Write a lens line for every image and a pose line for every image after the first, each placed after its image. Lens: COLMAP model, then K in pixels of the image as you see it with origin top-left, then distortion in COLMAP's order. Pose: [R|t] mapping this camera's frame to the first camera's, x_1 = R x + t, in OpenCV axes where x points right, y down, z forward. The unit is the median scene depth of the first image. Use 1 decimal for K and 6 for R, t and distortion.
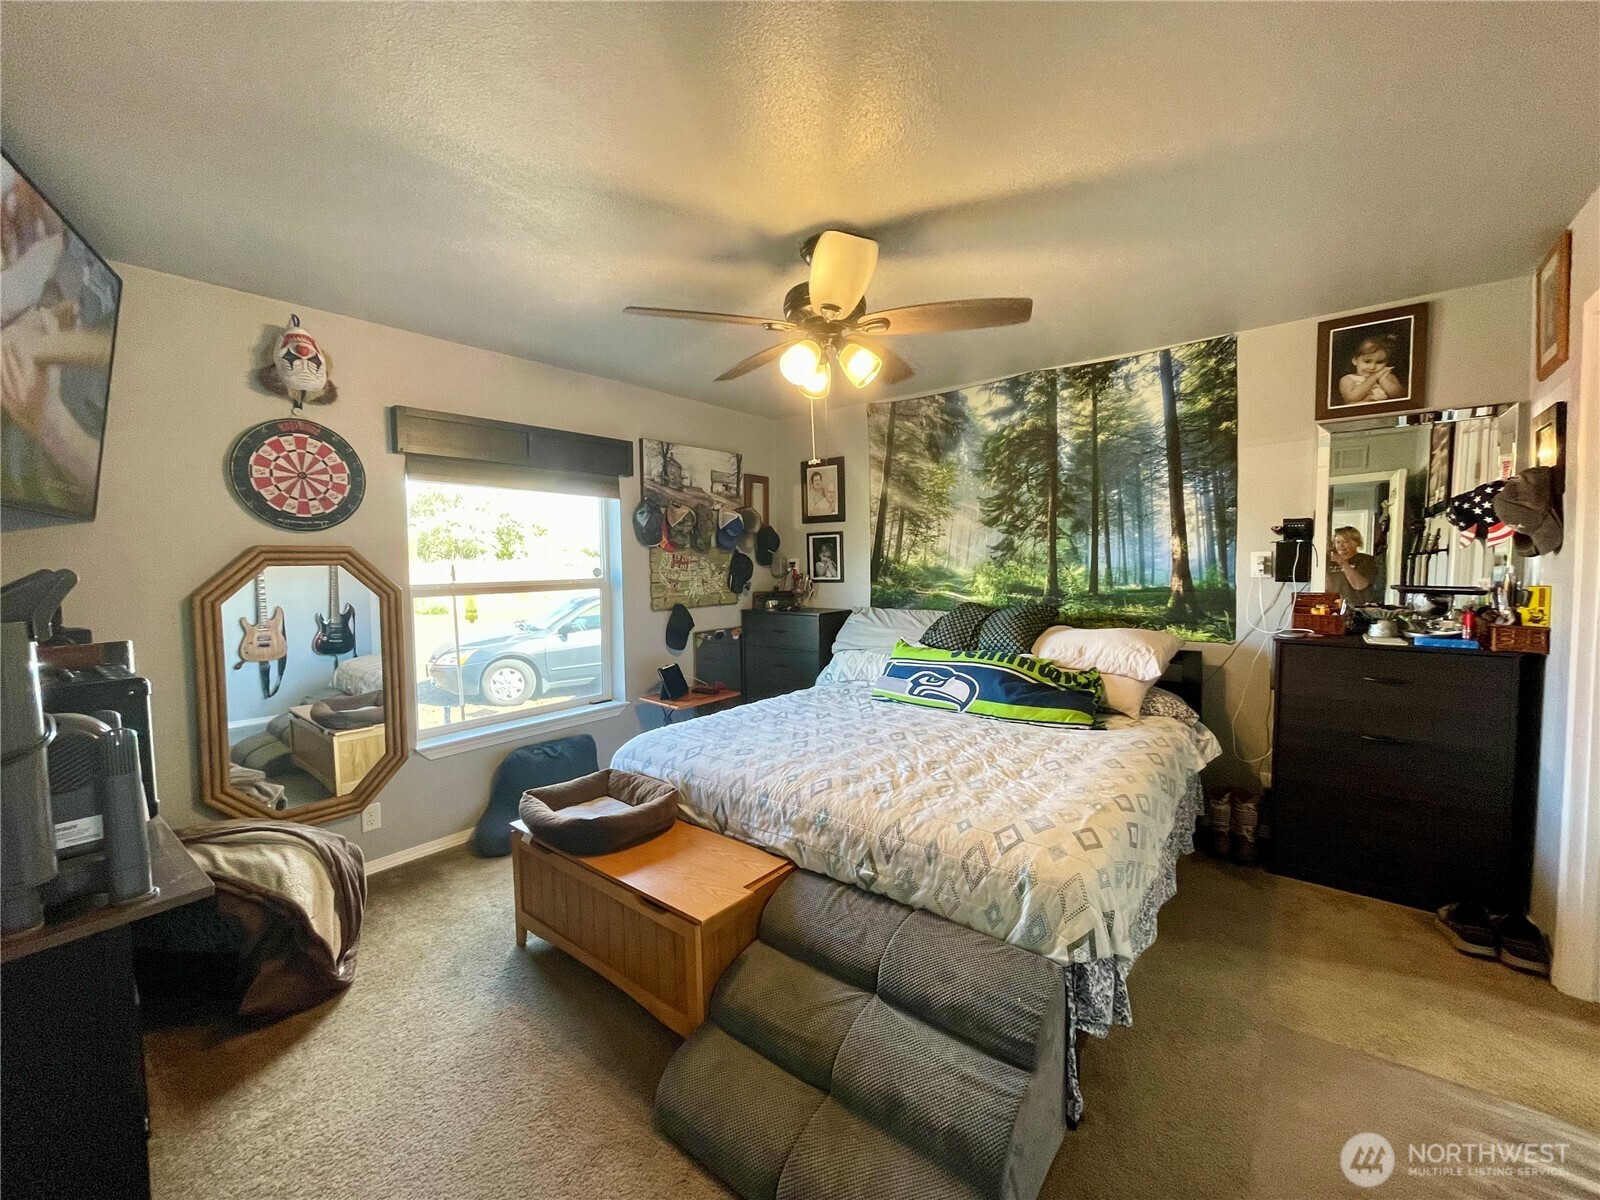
lens RADIAL K [[644.2, 0, 795.2], [0, 644.2, 596.2], [0, 0, 1]] dist [-0.000013, 0.000023]
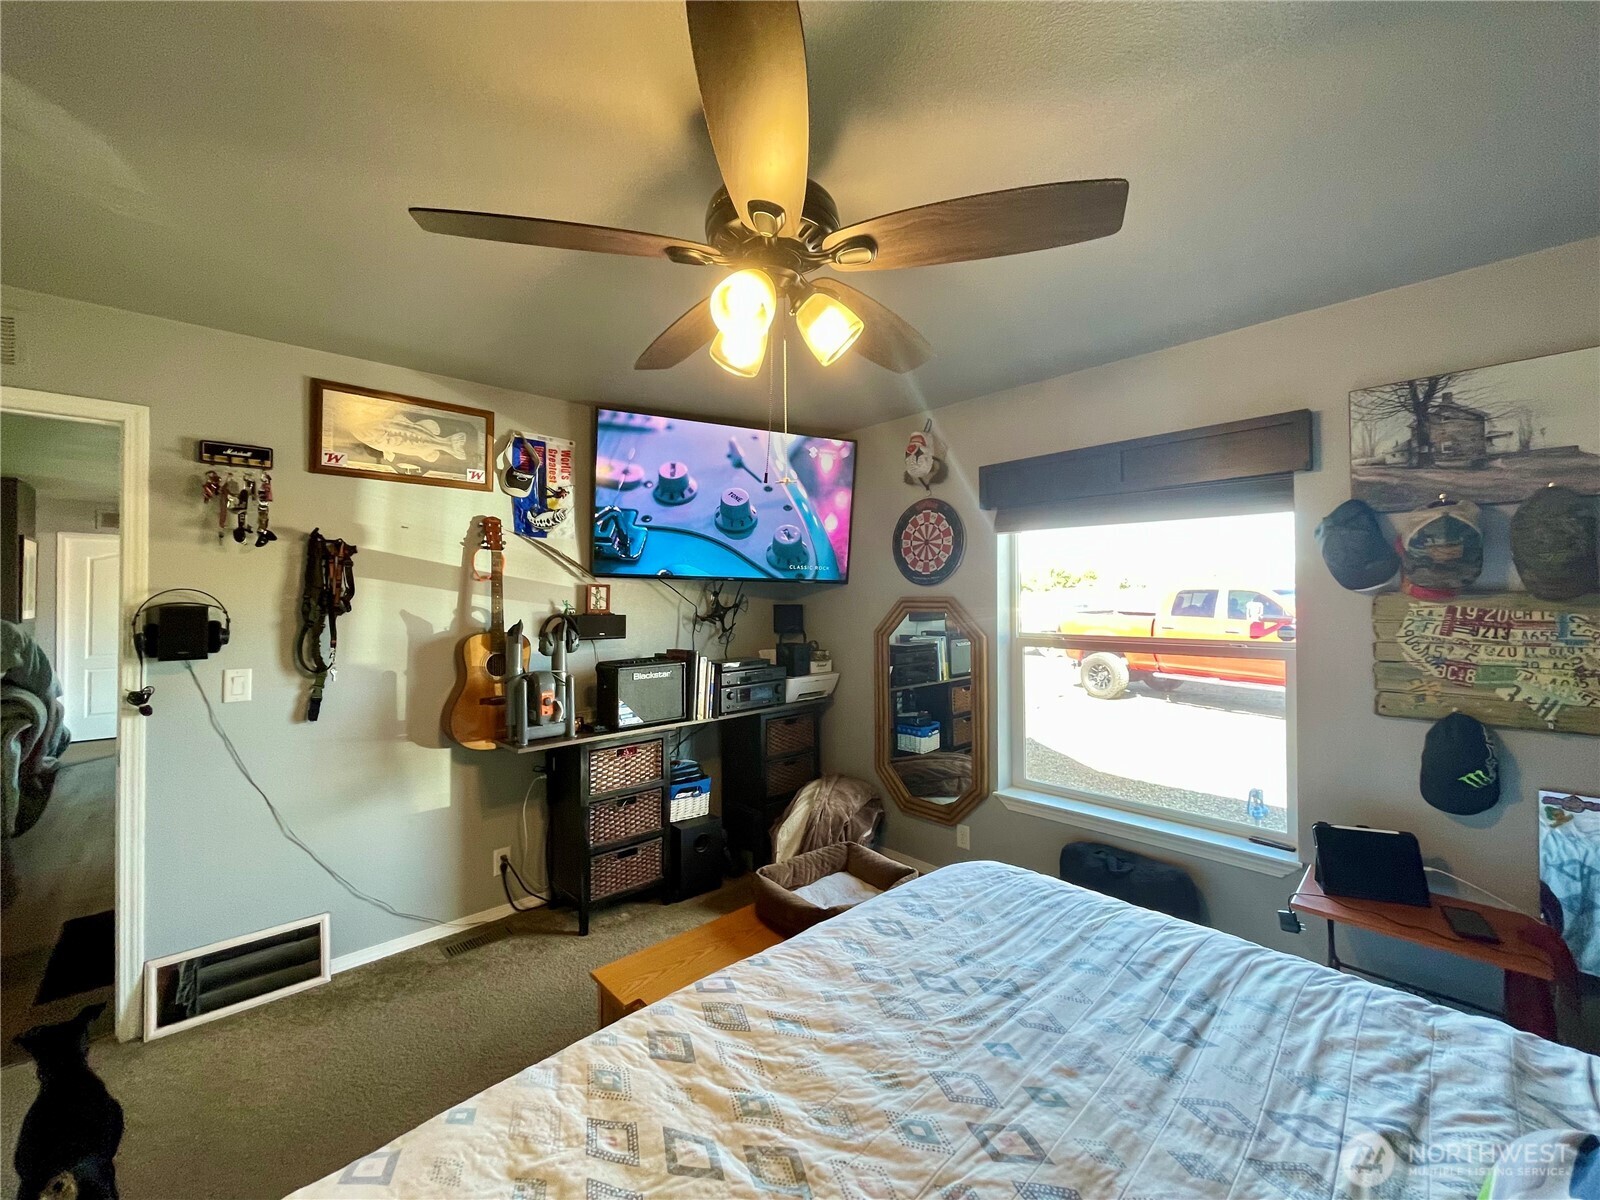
lens RADIAL K [[644.2, 0, 800.0], [0, 644.2, 594.1], [0, 0, 1]] dist [-0.000013, 0.000023]
pose [[-0.139287, 0.007151, -0.990226, 0.414002], [-0.048872, 0.998706, 0.014087, -0.068973], [0.989045, 0.050357, -0.138757, 0.715246]]
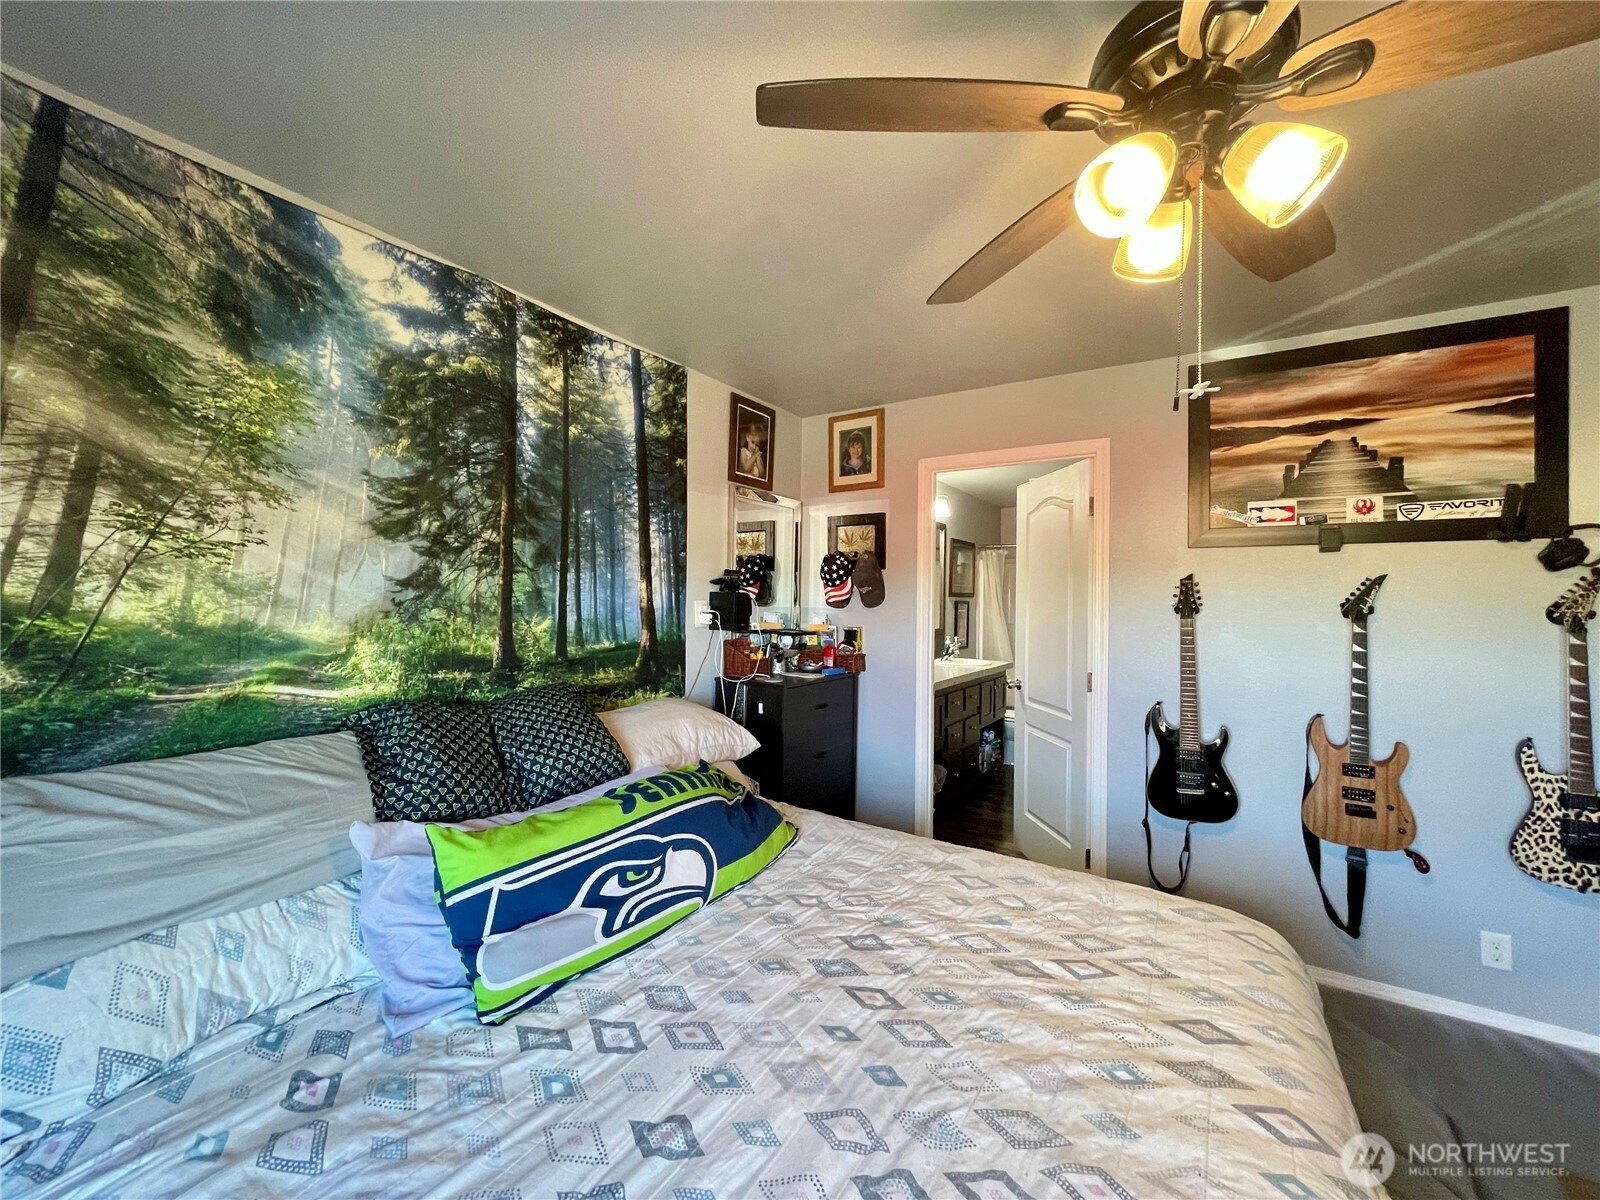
lens RADIAL K [[644.2, 0, 804.4], [0, 644.2, 592.2], [0, 0, 1]] dist [-0.000013, 0.000023]
pose [[-0.102676, 0.021381, 0.994485, -0.234556], [0.043286, 0.998918, -0.017007, -0.052107], [-0.993773, 0.041301, -0.103491, 0.843886]]
